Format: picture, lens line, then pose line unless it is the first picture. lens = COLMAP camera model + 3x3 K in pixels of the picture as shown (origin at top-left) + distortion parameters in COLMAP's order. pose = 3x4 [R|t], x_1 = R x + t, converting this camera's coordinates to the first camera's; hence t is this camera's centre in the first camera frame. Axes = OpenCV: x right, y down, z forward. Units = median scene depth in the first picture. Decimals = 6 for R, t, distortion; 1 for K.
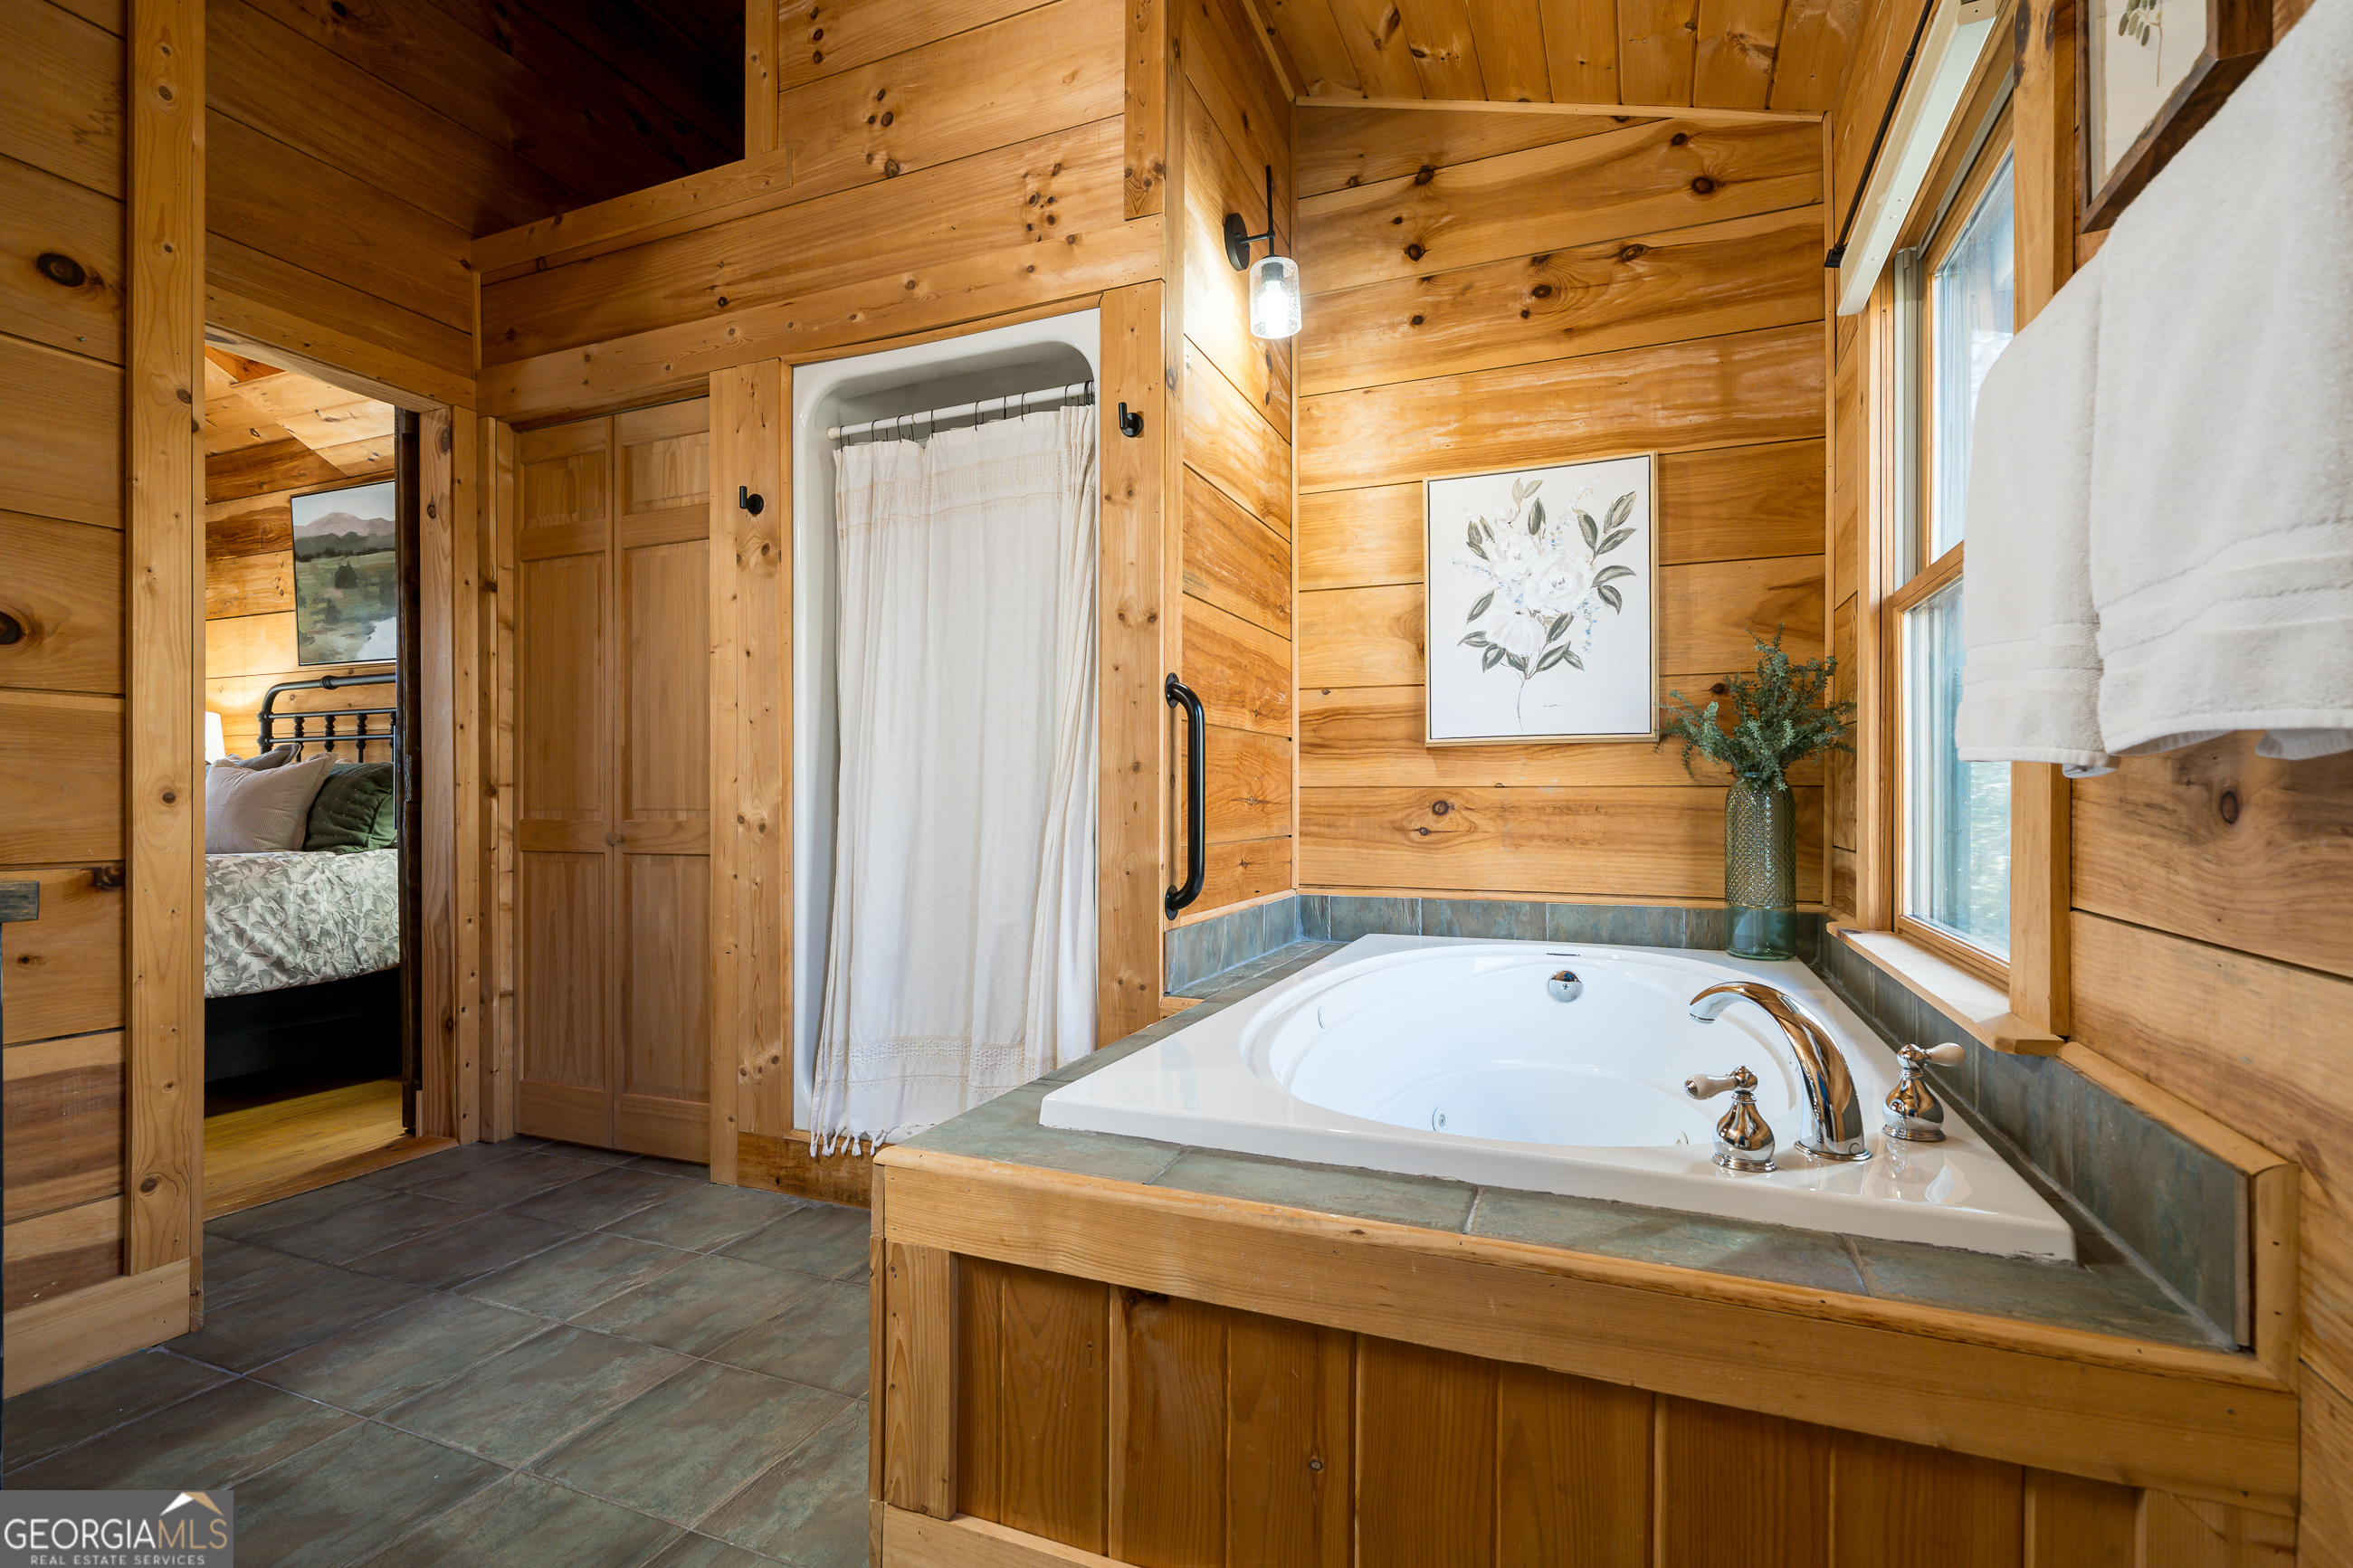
lens RADIAL K [[1095.2, 0, 1178.1], [0, 1095.2, 800.8], [0, 0, 1]] dist [-0.002872, -0.000248]
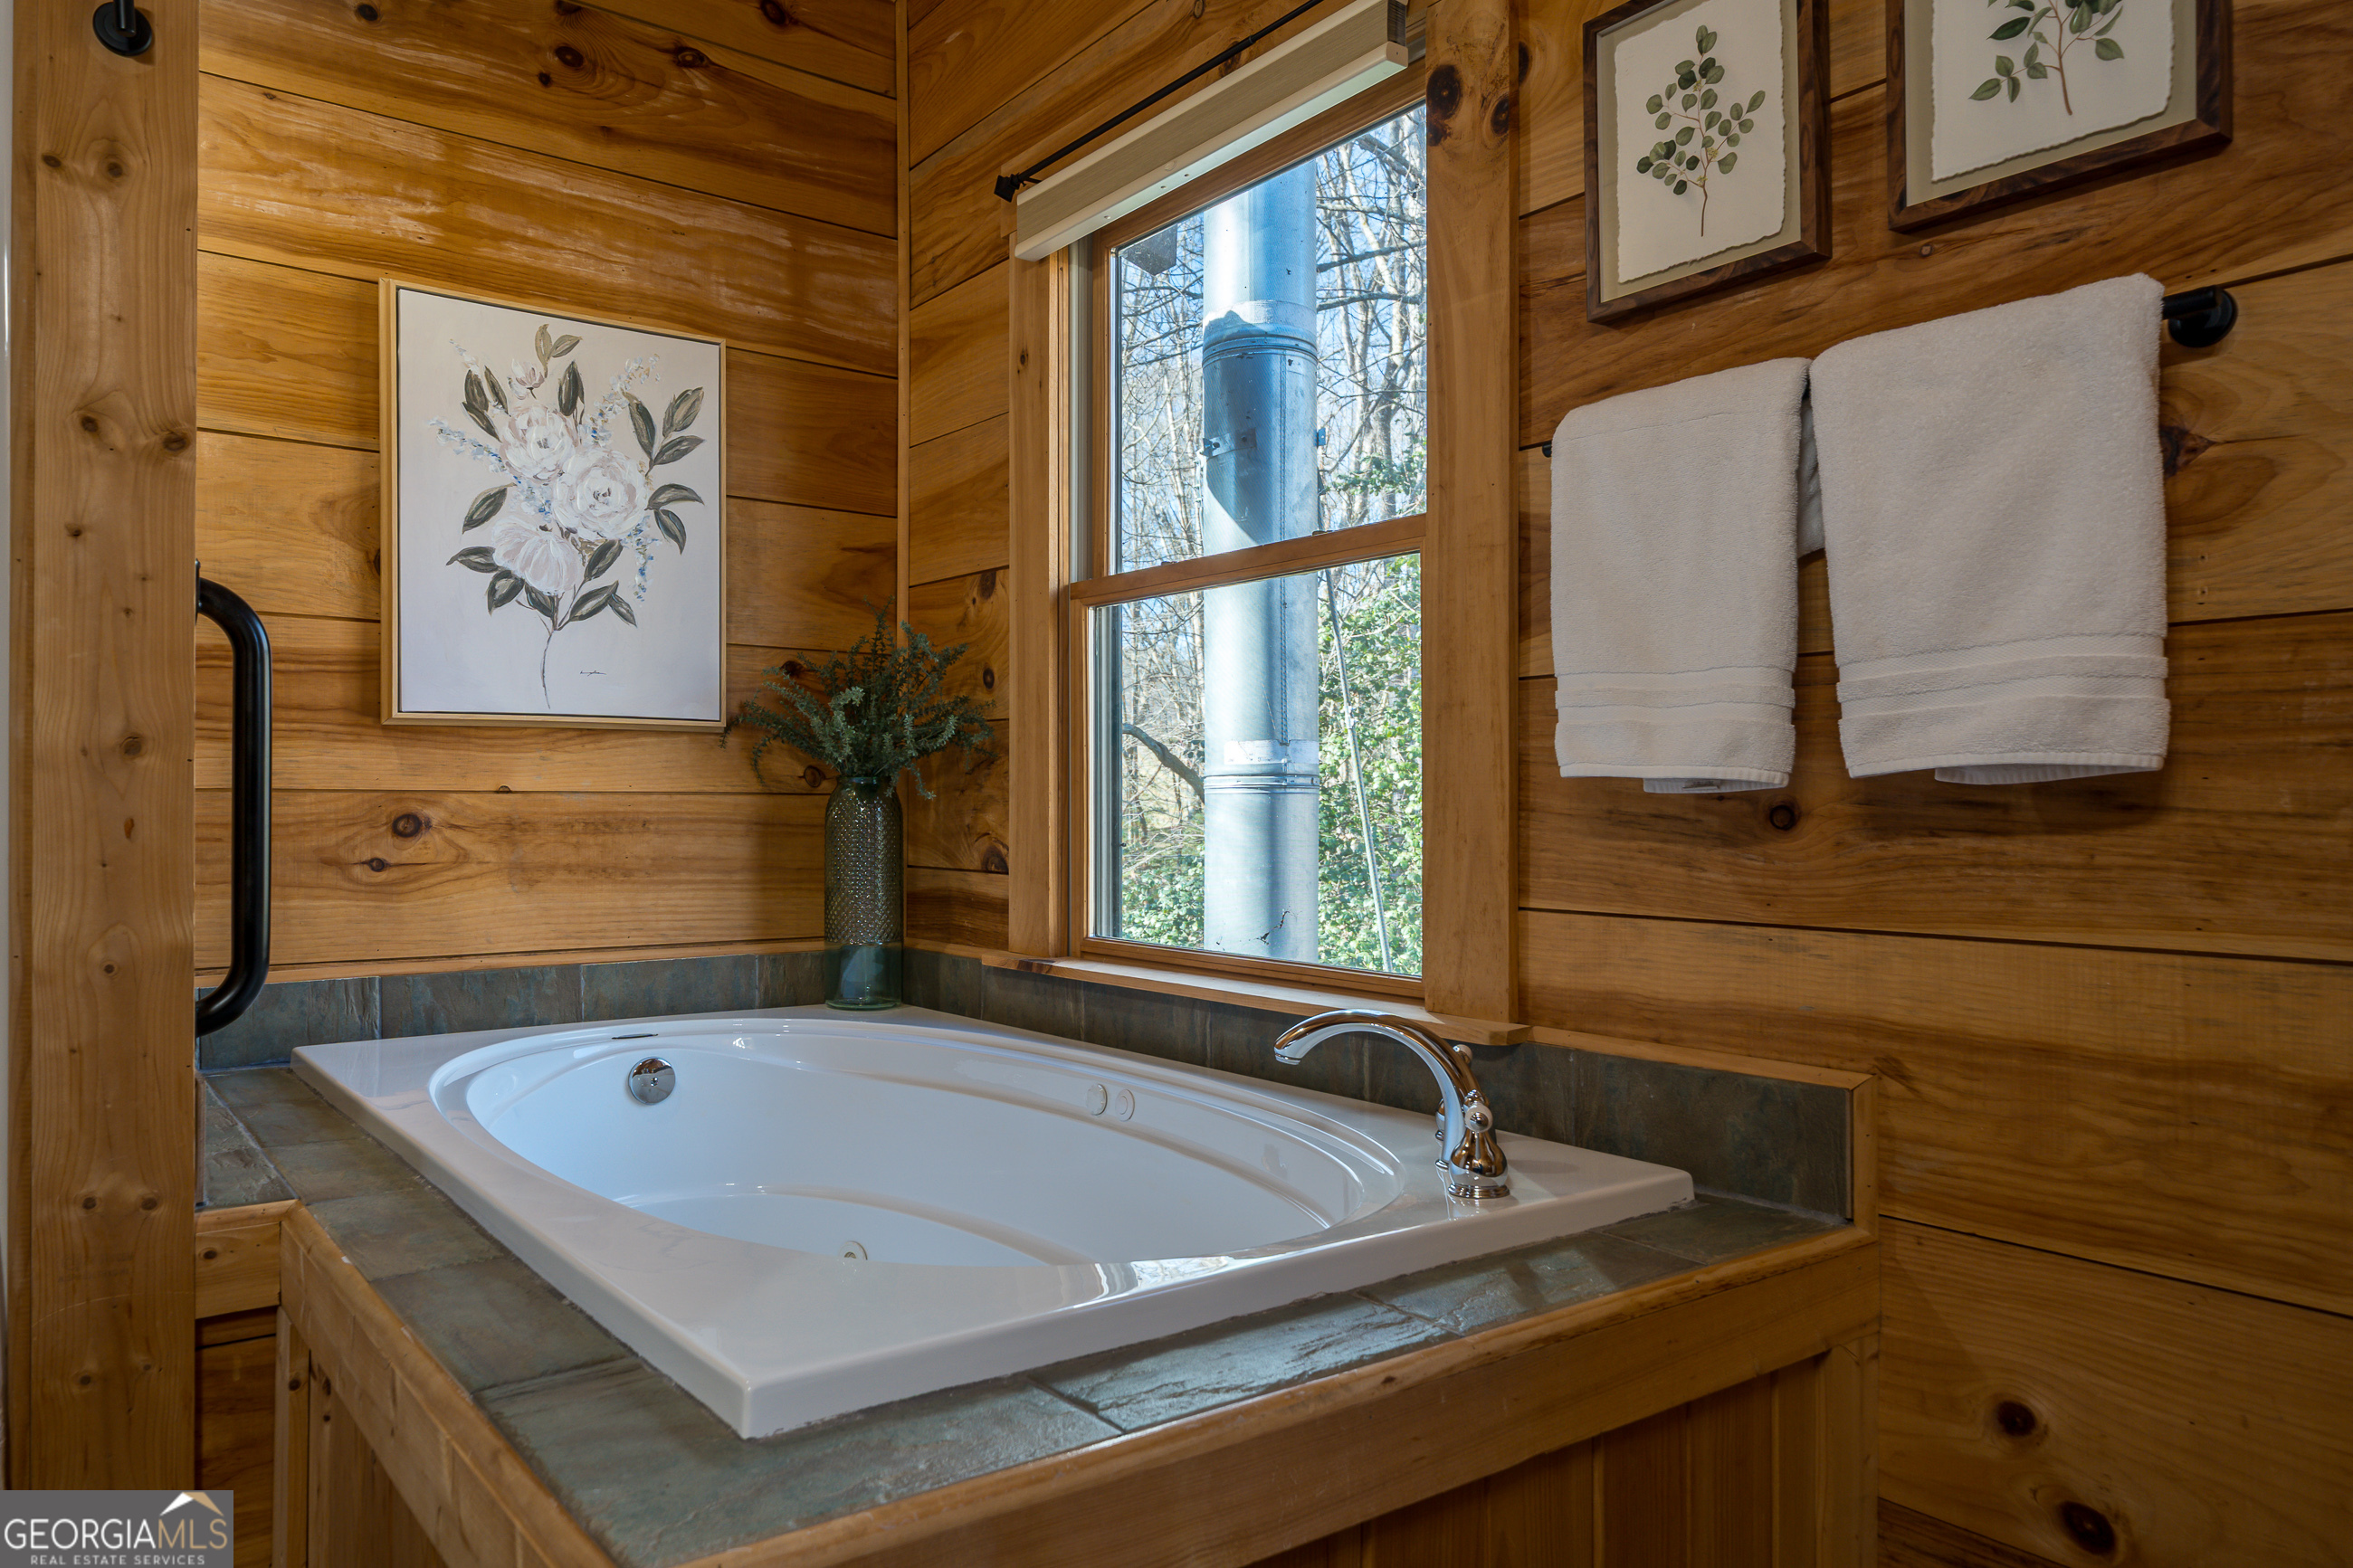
lens RADIAL K [[1545.8, 0, 1166.2], [0, 1545.8, 794.2], [0, 0, 1]] dist [-0.000180, -0.001622]
pose [[0.508780, 0.007688, 0.860862, -0.309017], [0.001940, 0.999947, -0.010076, -0.001493], [-0.860895, 0.006797, 0.508738, 0.212868]]
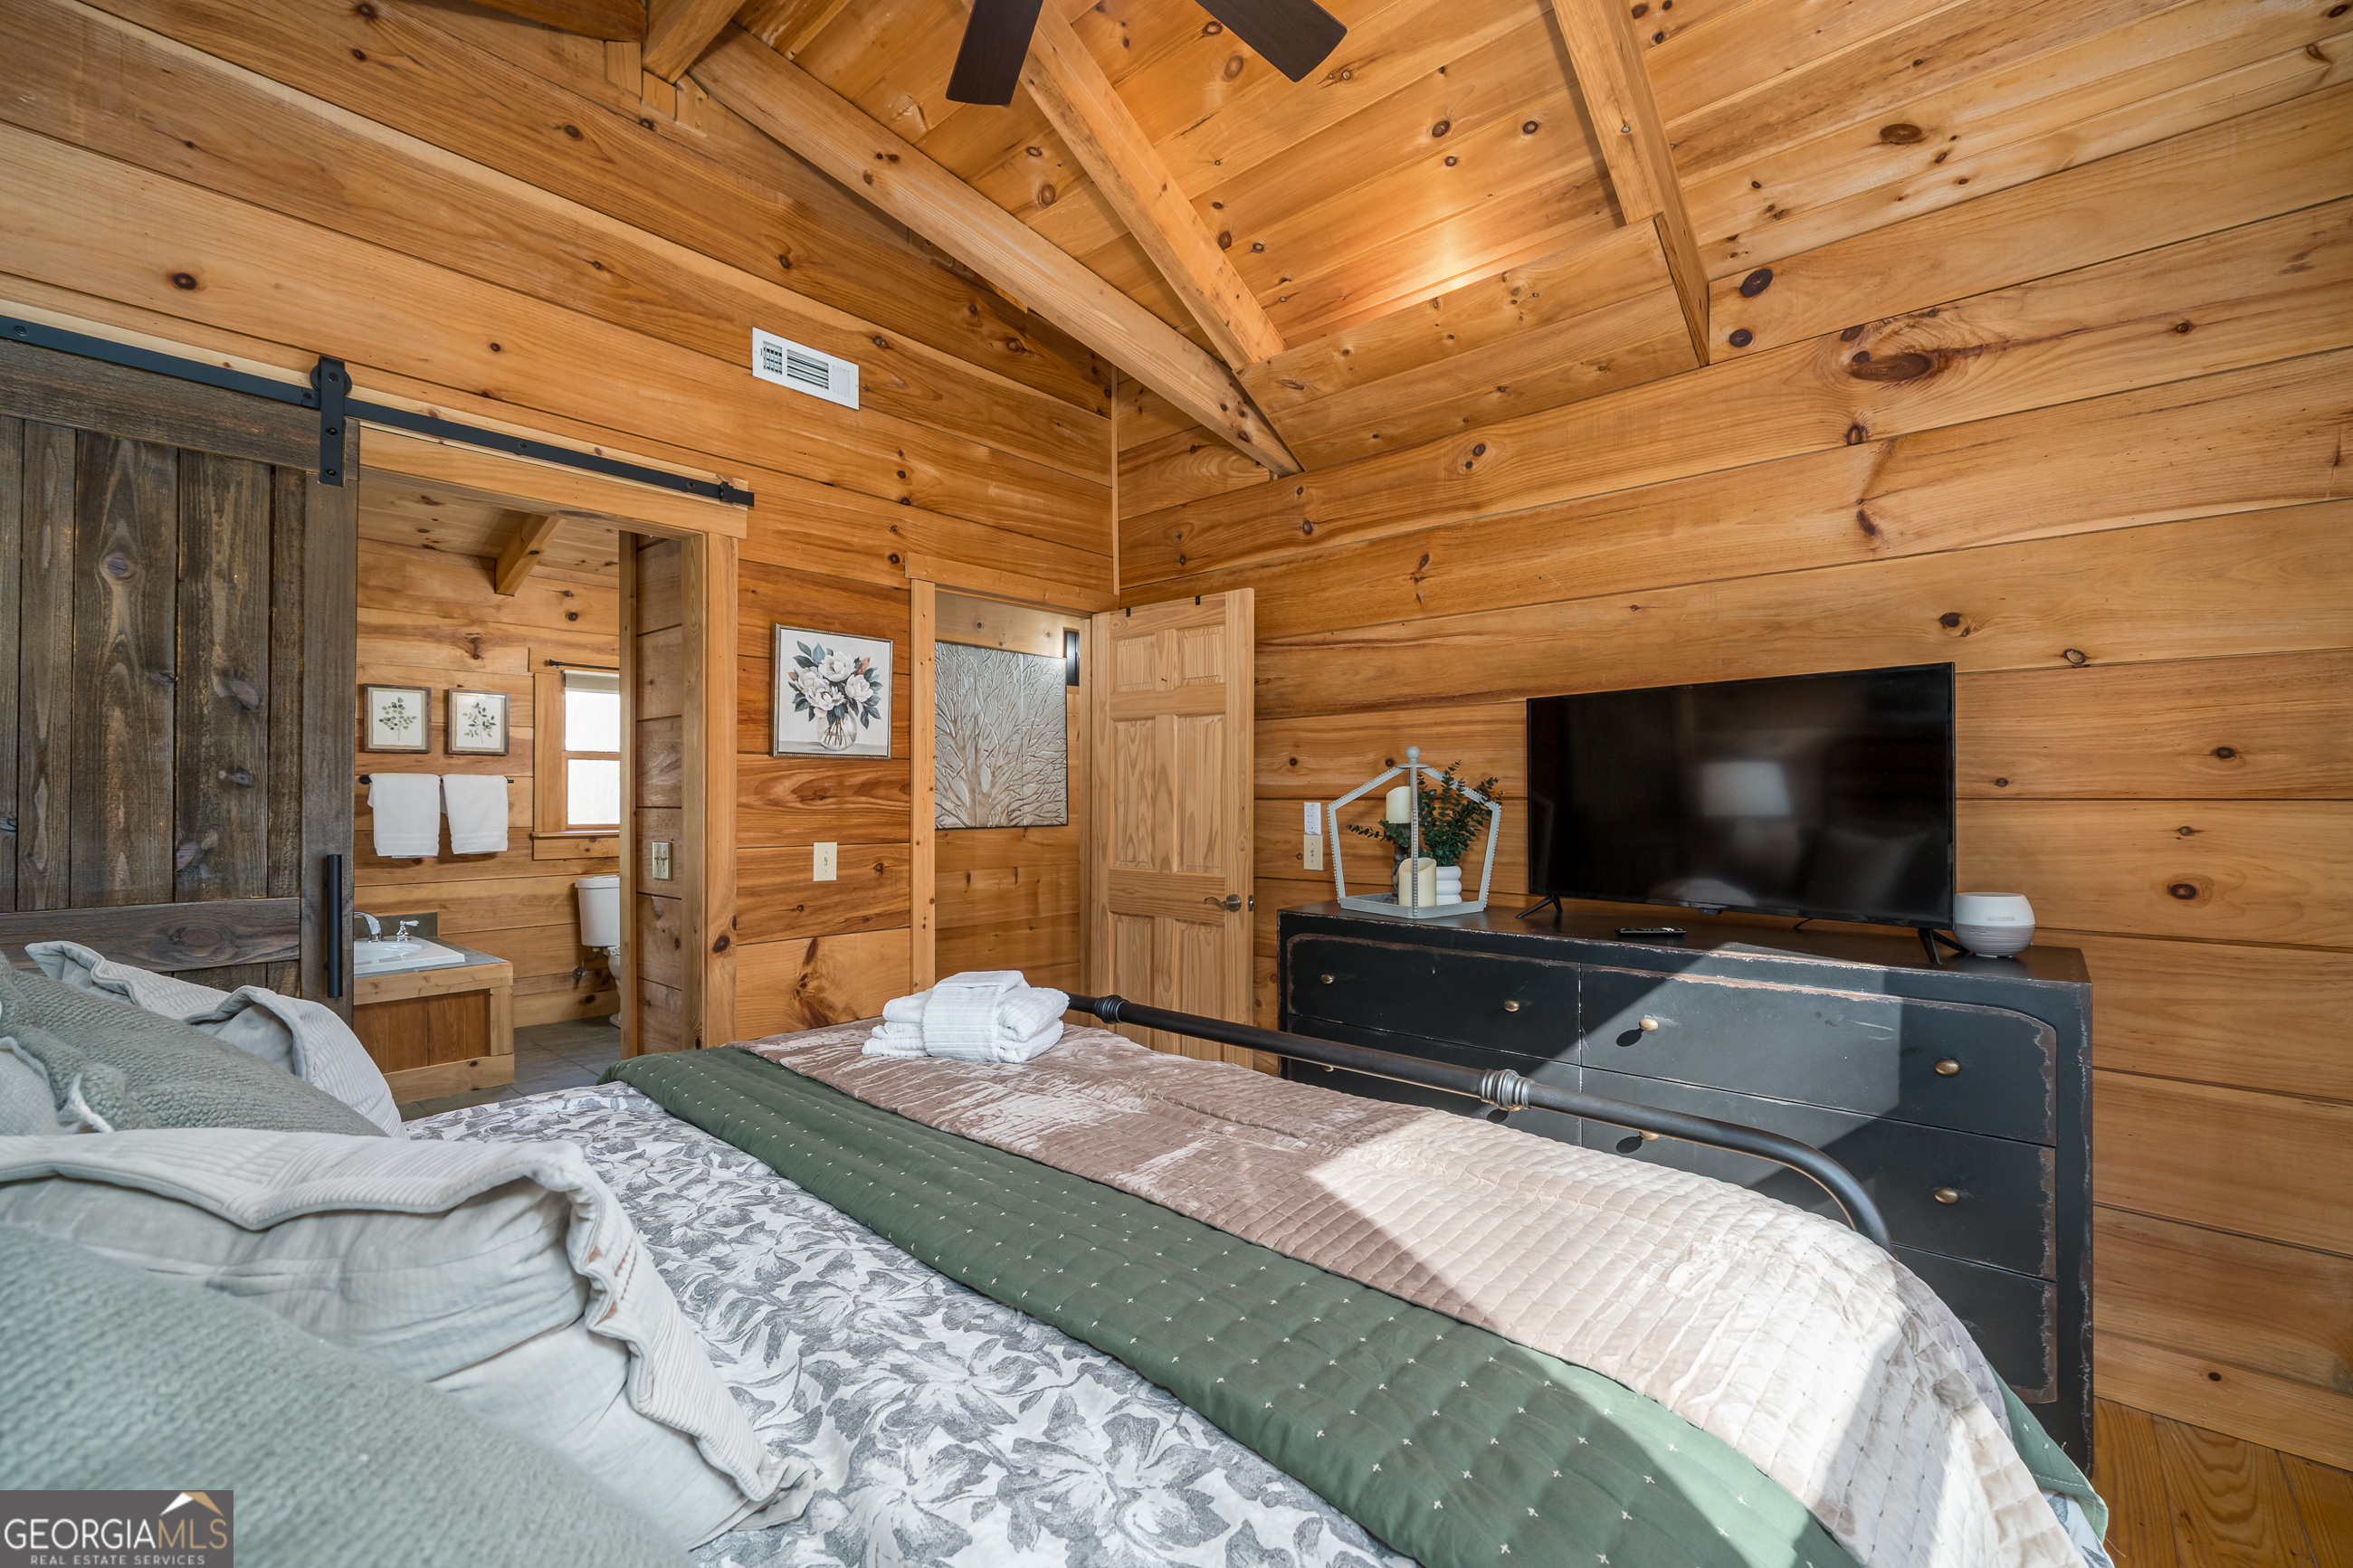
lens RADIAL K [[984.5, 0, 1181.4], [0, 984.5, 794.7], [0, 0, 1]] dist [0.000206, -0.000005]
pose [[-0.953063, 0.003730, 0.302750, -1.613943], [0.003048, 0.999992, -0.002725, -0.113218], [-0.302758, -0.001675, -0.953066, 1.626986]]
